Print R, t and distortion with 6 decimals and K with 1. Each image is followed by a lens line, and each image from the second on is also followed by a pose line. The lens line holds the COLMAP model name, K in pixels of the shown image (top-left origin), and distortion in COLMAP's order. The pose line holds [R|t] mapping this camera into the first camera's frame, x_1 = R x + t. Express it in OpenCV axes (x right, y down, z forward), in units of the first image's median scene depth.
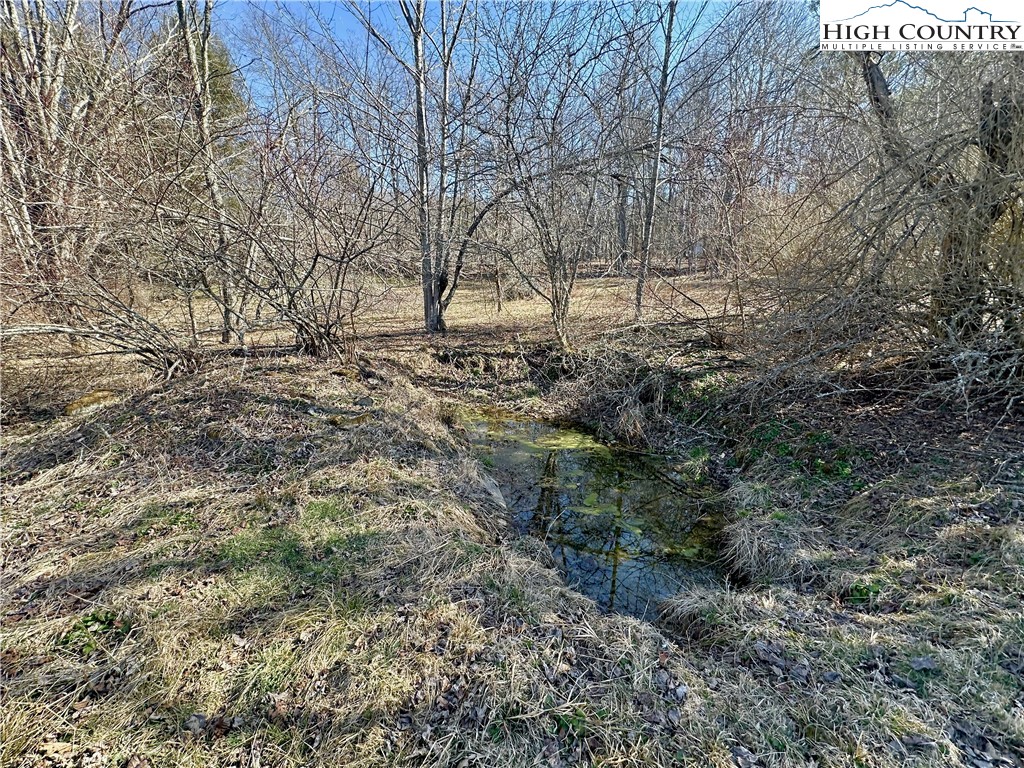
lens RADIAL K [[408.0, 0, 511.4], [0, 408.0, 381.3], [0, 0, 1]] dist [-0.001314, 0.000272]
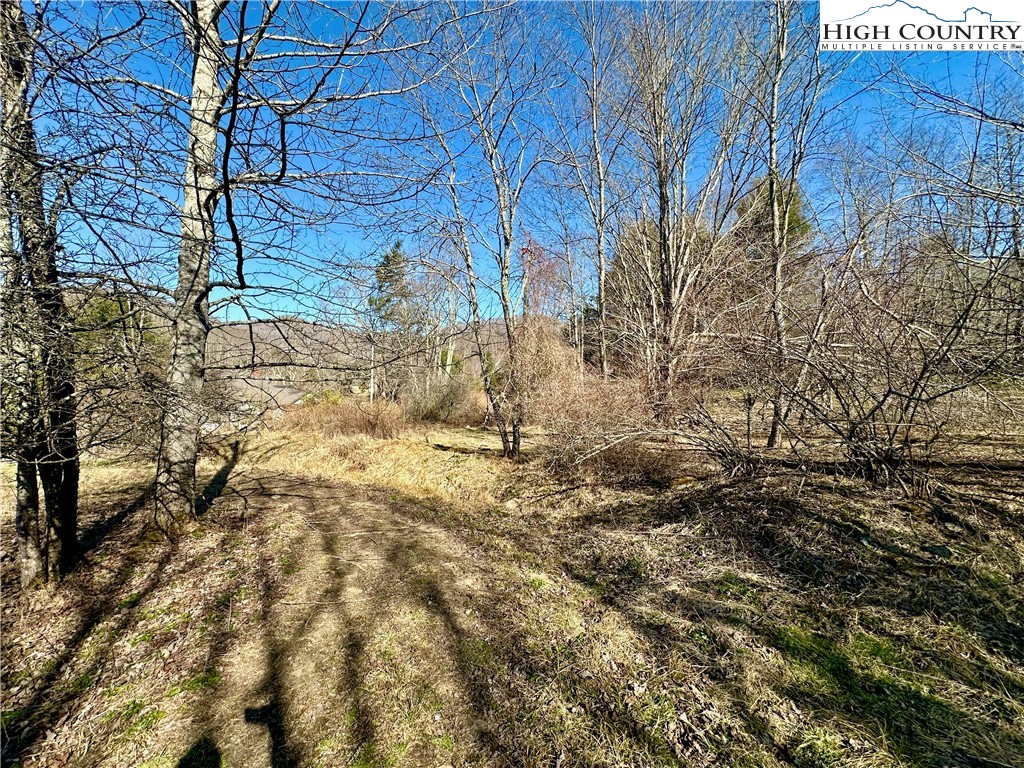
lens RADIAL K [[408.0, 0, 511.5], [0, 408.0, 381.2], [0, 0, 1]] dist [-0.001314, 0.000272]
pose [[0.400848, -0.018689, -0.915954, 0.098507], [-0.197194, 0.974597, -0.106183, -0.038913], [0.894671, 0.223184, 0.386980, -0.290351]]
